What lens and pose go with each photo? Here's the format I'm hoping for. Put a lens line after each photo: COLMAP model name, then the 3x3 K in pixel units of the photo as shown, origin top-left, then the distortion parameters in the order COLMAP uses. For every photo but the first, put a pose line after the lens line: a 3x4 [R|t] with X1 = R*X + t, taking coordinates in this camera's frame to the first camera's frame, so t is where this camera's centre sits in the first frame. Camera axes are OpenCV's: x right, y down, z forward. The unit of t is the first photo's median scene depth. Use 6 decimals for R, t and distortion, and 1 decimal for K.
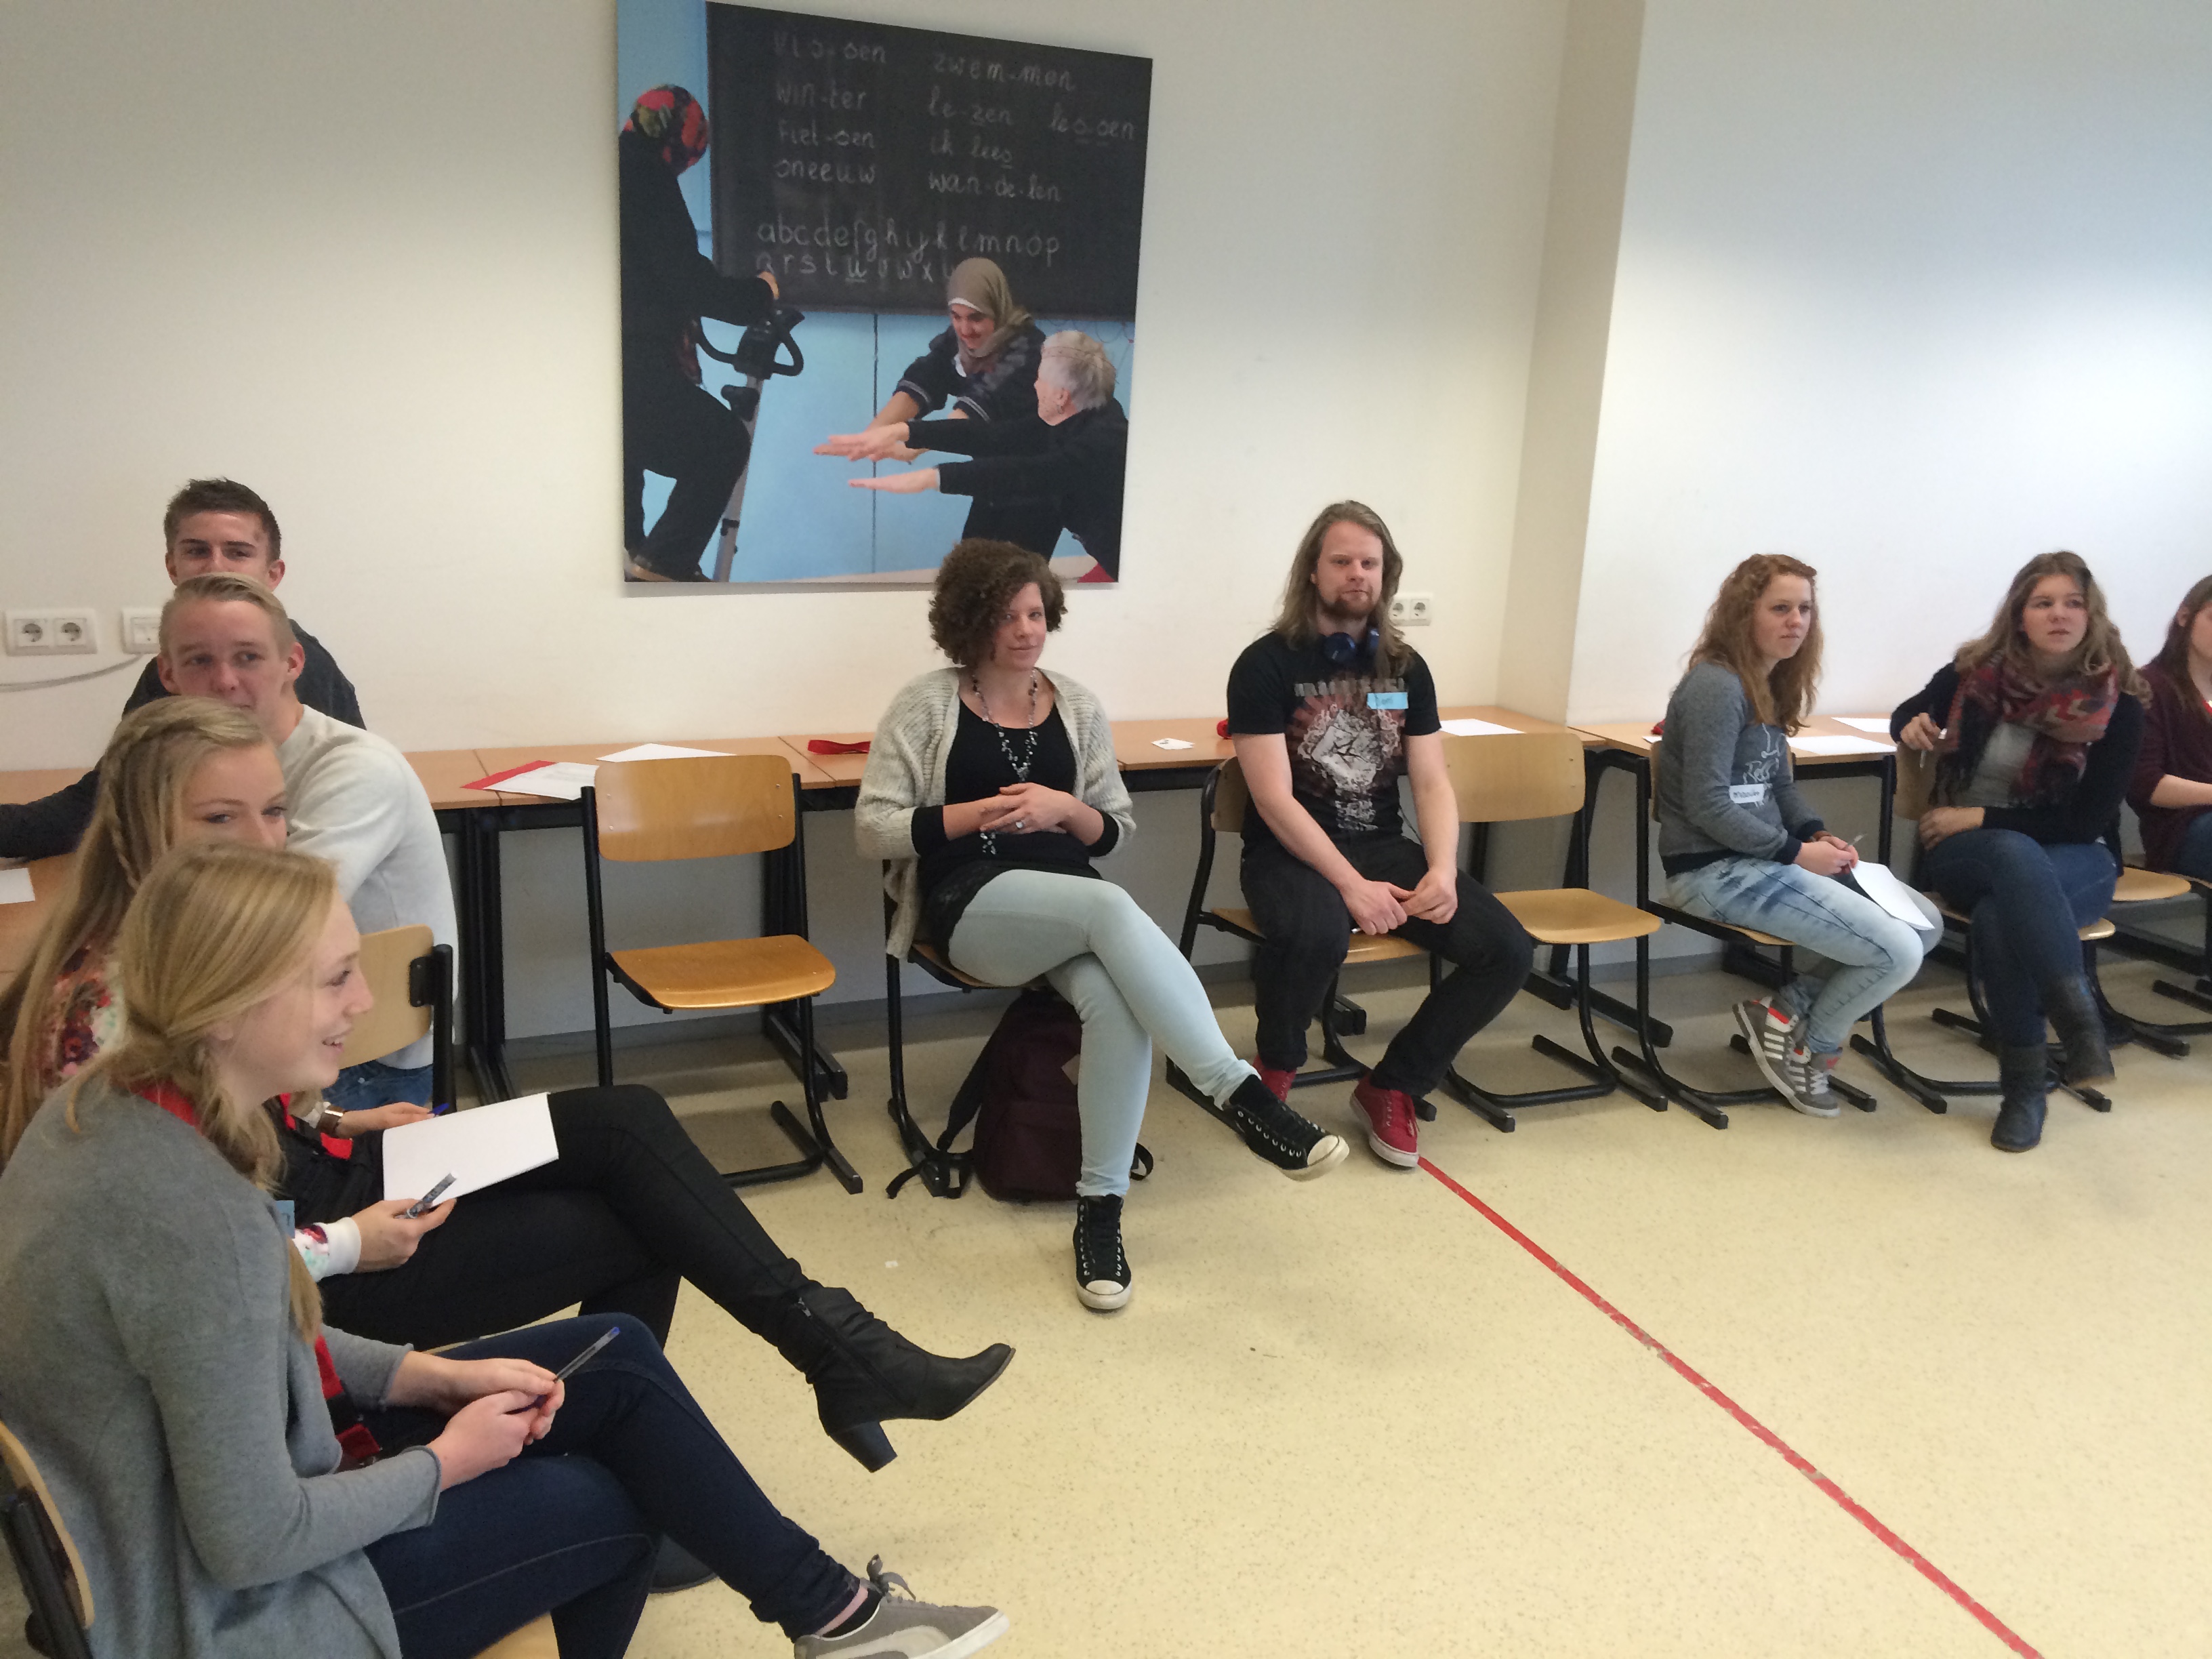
lens RADIAL K [[1872.0, 0, 1106.0], [0, 1872.0, 829.5], [0, 0, 1]] dist [0.092529, -0.149175]
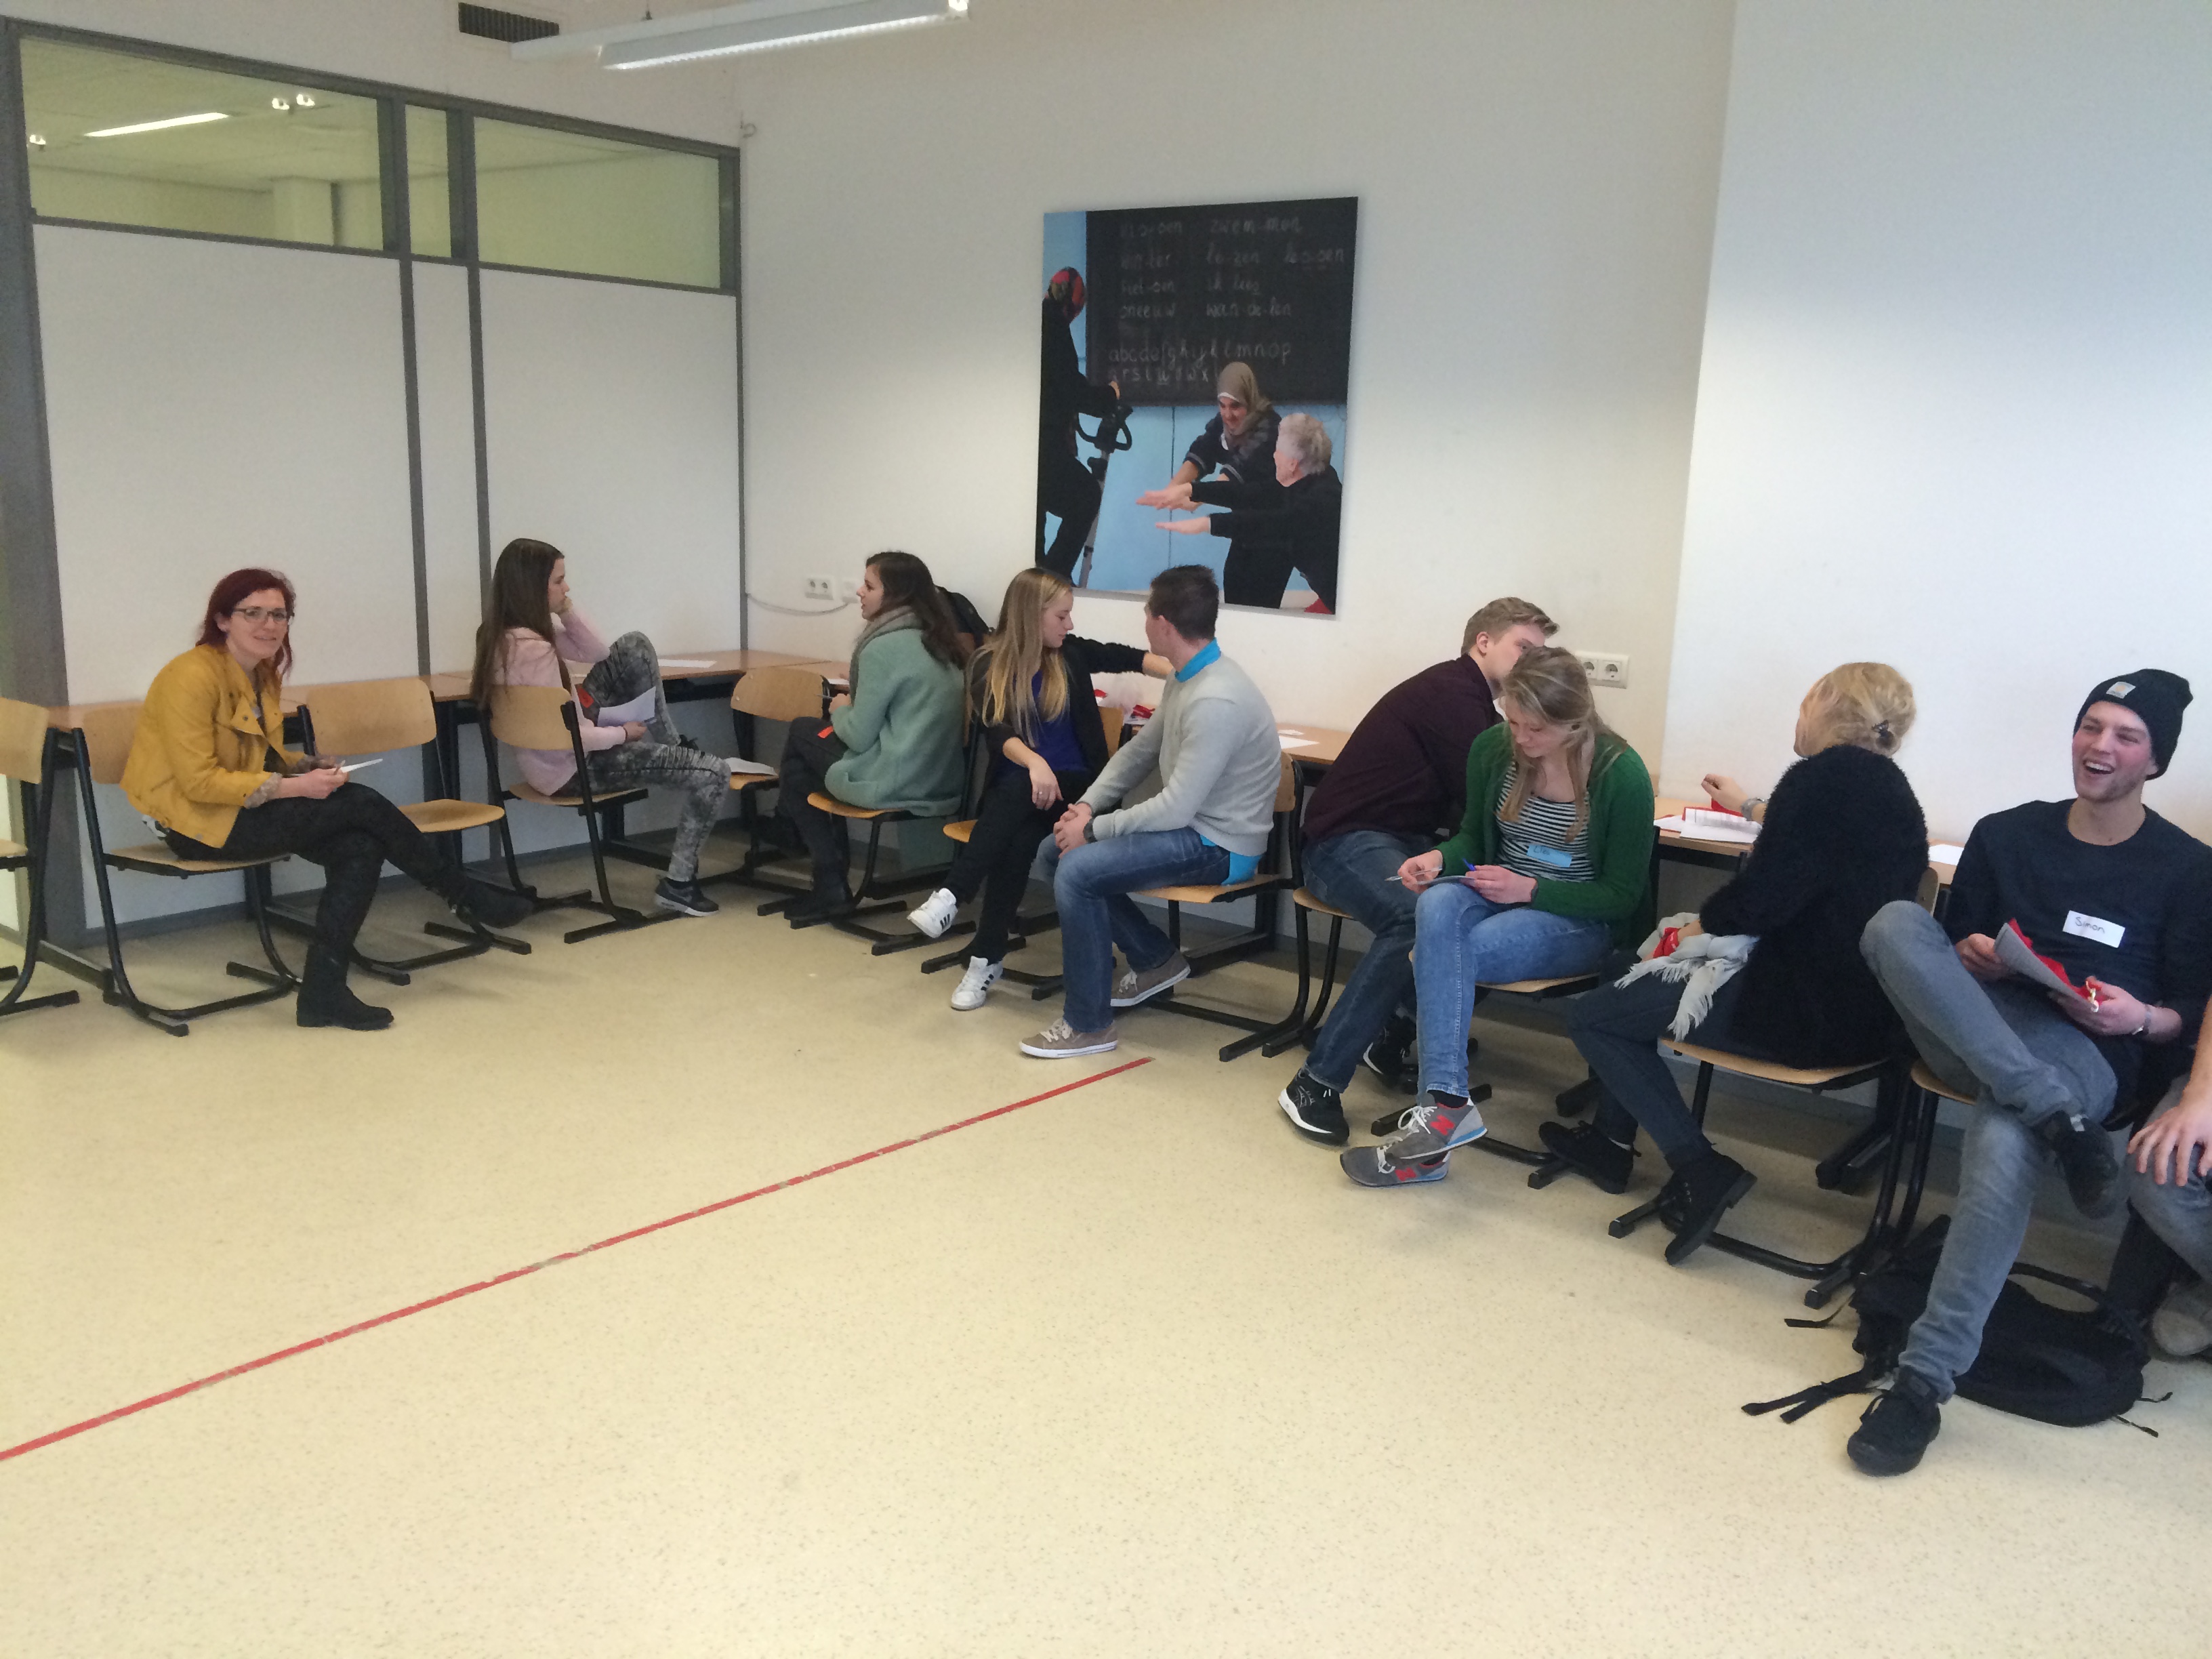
lens RADIAL K [[1872.0, 0, 1106.0], [0, 1872.0, 829.5], [0, 0, 1]] dist [0.092529, -0.149175]
pose [[0.450205, 0.154144, -0.879520, 1.127819], [-0.232451, 0.971258, 0.051236, -0.025695], [0.862138, 0.181379, 0.473096, 0.343449]]
